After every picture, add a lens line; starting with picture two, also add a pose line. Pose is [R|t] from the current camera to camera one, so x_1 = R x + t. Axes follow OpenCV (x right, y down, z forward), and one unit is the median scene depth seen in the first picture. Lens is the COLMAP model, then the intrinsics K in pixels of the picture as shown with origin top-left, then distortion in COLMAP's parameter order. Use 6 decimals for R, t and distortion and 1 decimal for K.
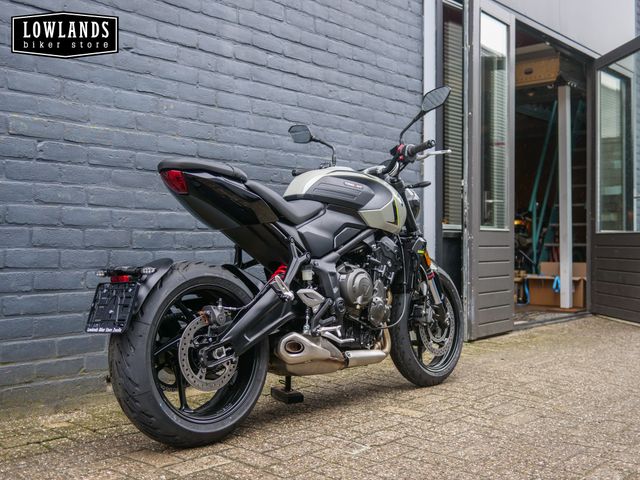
lens RADIAL K [[736.2, 0, 320.0], [0, 736.2, 240.0], [0, 0, 1]] dist [-0.006145, 0.021989]
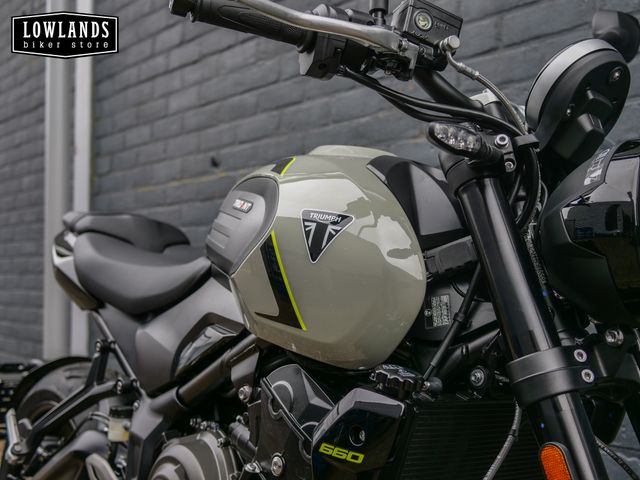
lens RADIAL K [[736.2, 0, 320.0], [0, 736.2, 240.0], [0, 0, 1]] dist [-0.006145, 0.021989]
pose [[-0.119347, -0.051617, -0.991510, 0.377126], [0.005798, 0.998594, -0.052684, -0.038698], [0.992836, -0.012037, -0.118880, 1.058354]]
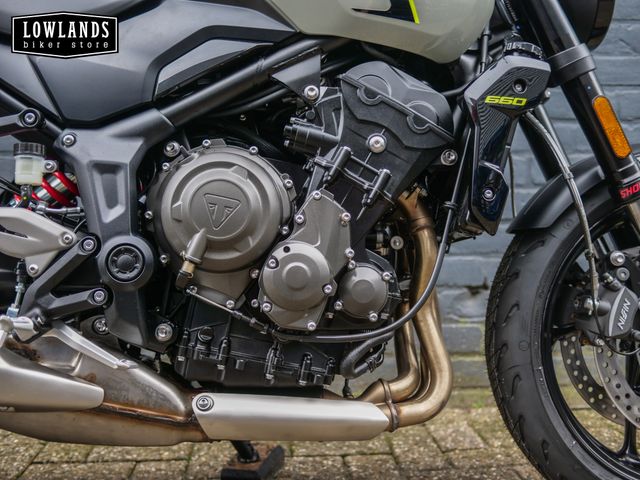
lens RADIAL K [[736.2, 0, 320.0], [0, 736.2, 240.0], [0, 0, 1]] dist [-0.006145, 0.021989]
pose [[0.711216, 0.012288, -0.702866, 0.306037], [0.011724, 0.999501, 0.029337, 0.065474], [0.702876, -0.029105, 0.710717, 0.757088]]
